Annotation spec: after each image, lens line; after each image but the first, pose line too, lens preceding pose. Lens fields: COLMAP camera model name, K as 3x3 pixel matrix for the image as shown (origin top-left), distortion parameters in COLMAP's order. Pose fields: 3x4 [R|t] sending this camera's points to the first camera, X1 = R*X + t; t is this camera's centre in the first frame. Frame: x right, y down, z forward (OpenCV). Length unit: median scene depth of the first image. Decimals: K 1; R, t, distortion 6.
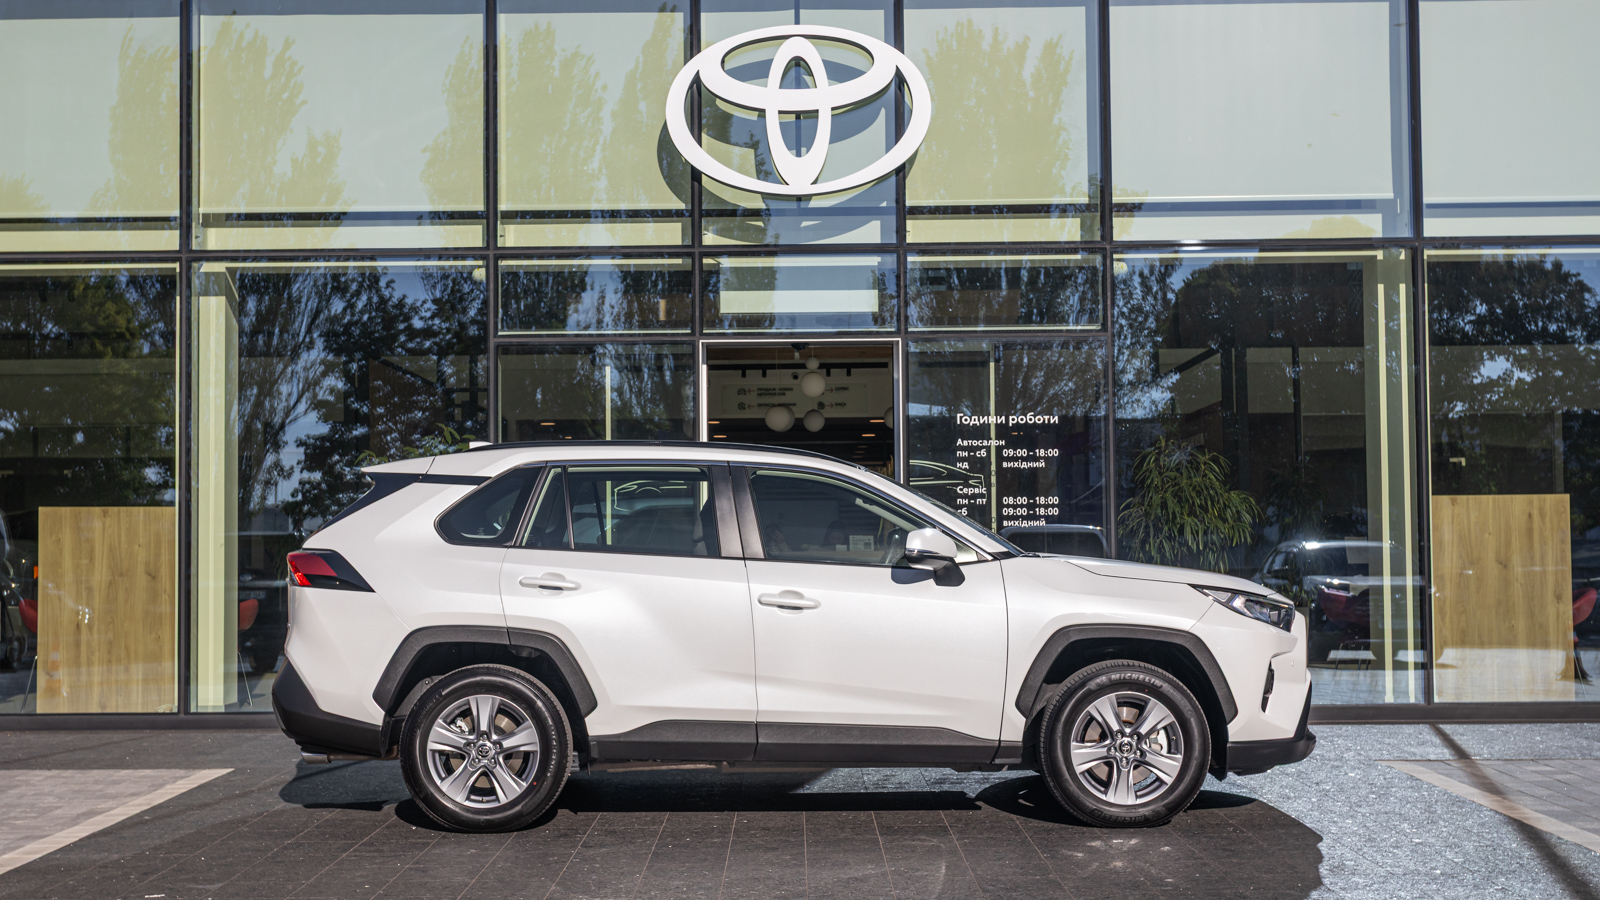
lens RADIAL K [[3006.0, 0, 748.6], [0, 3006.0, 425.1], [0, 0, 1]] dist [0.007555, 0.000000]
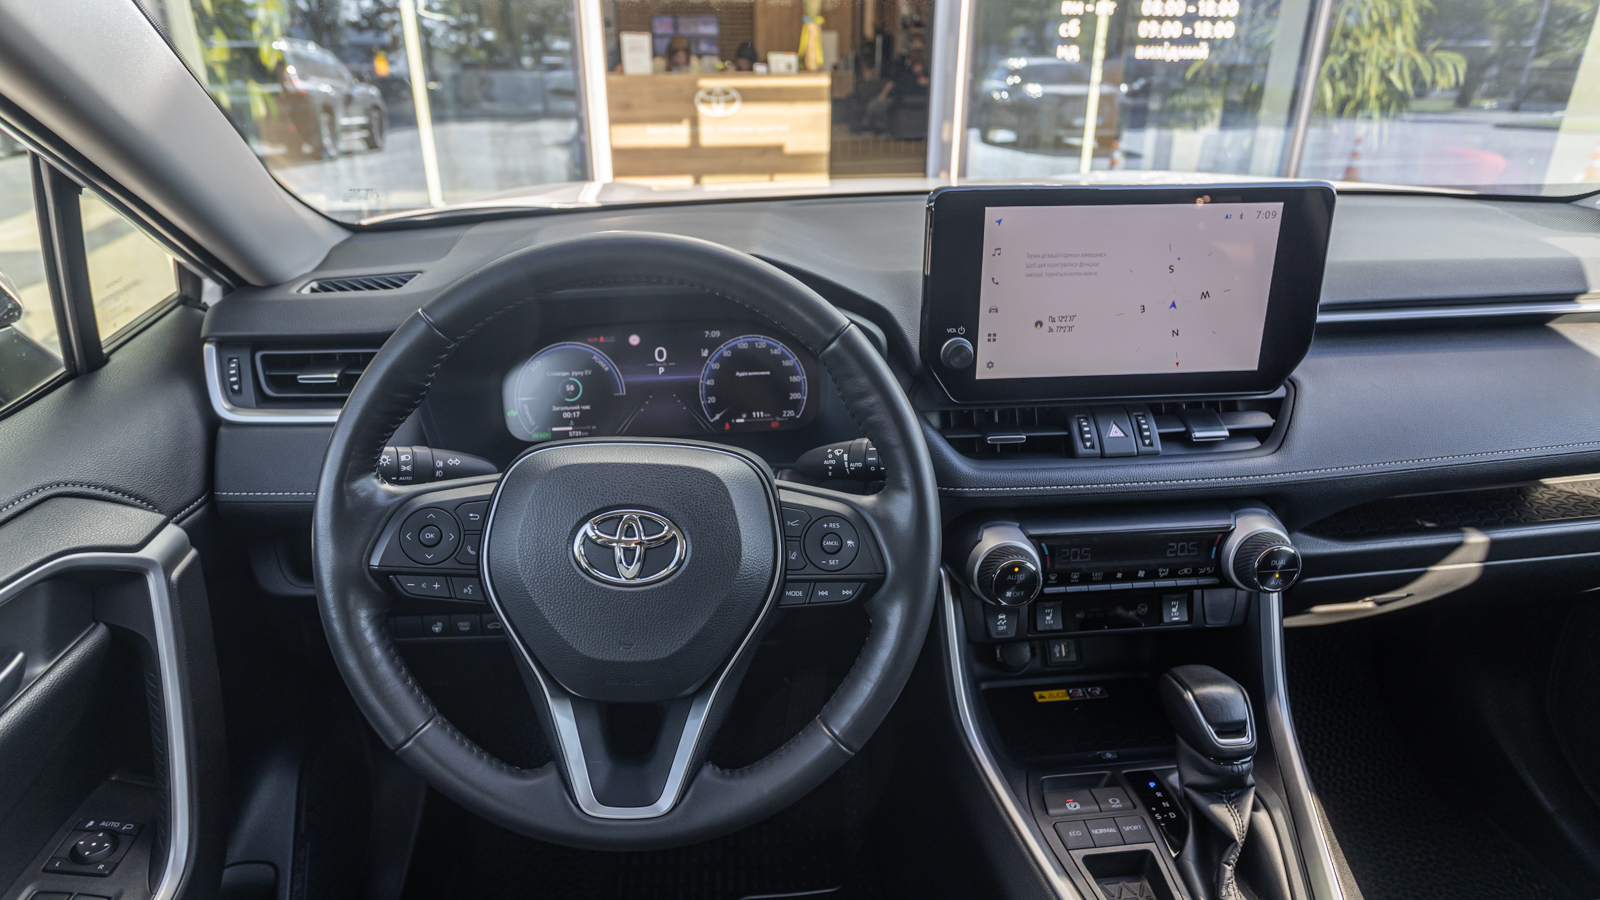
lens RADIAL K [[923.0, 0, 789.4], [0, 923.0, 451.6], [0, 0, 1]] dist [-0.004362, 0.001458]
pose [[0.989095, -0.049301, 0.138784, -0.007143], [-0.016517, 0.899238, 0.437149, 0.025456], [-0.146352, -0.434674, 0.888617, 0.818359]]
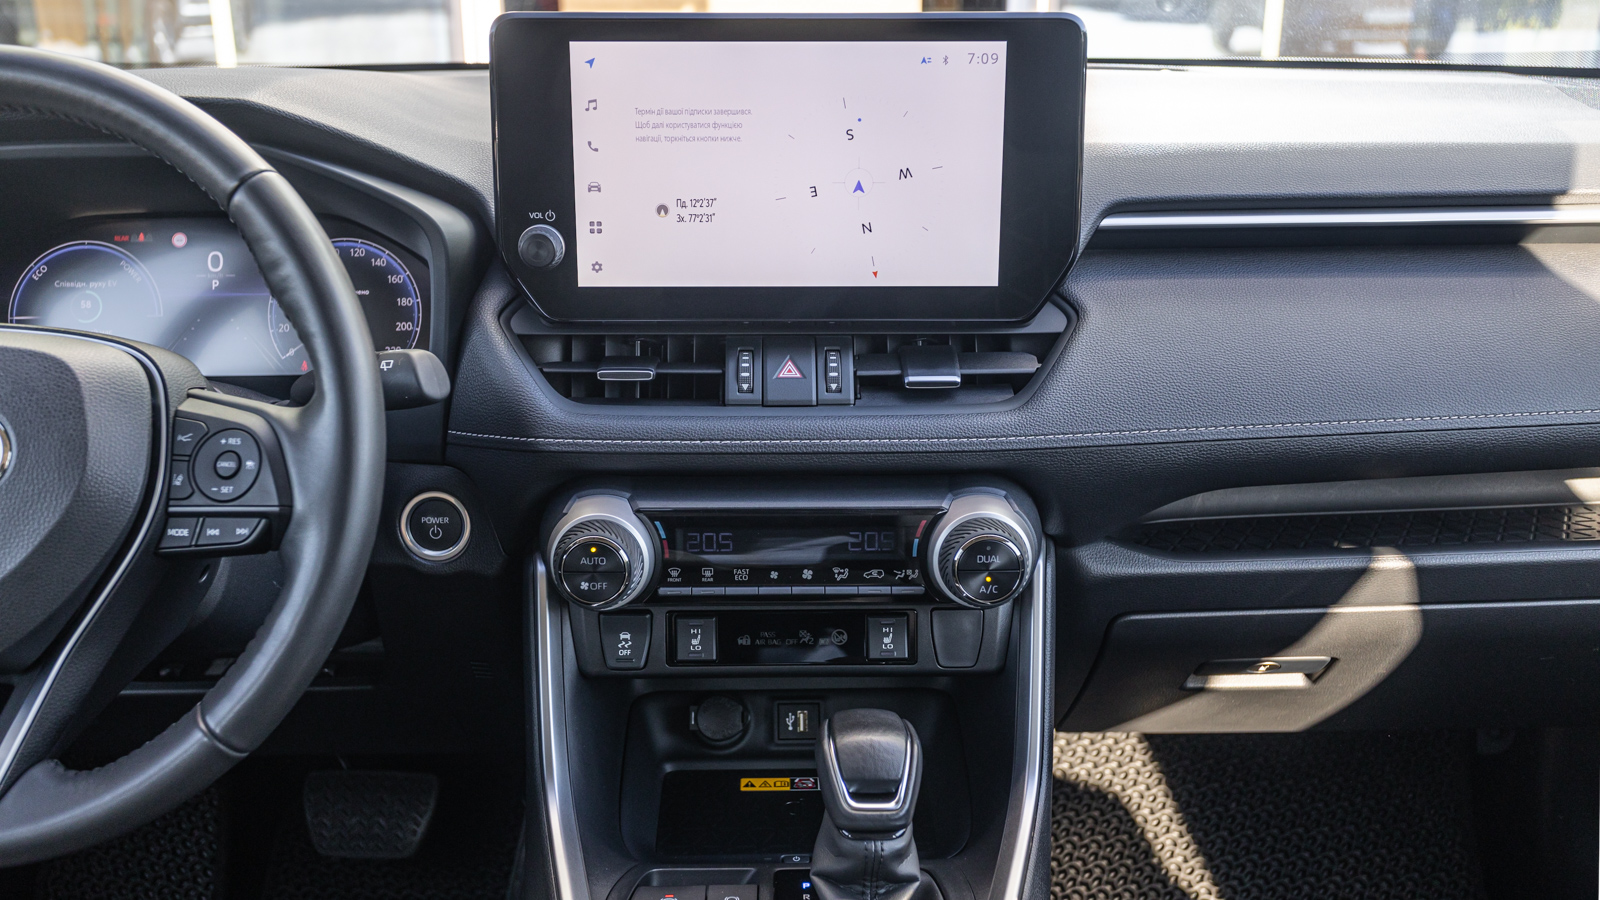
lens RADIAL K [[1546.6, 0, 785.9], [0, 1546.6, 458.9], [0, 0, 1]] dist [0.020680, 0.000000]
pose [[0.998666, -0.007667, 0.051068, 0.011489], [-0.012049, 0.927030, 0.374792, 0.027141], [-0.050215, -0.374908, 0.925701, 0.807391]]
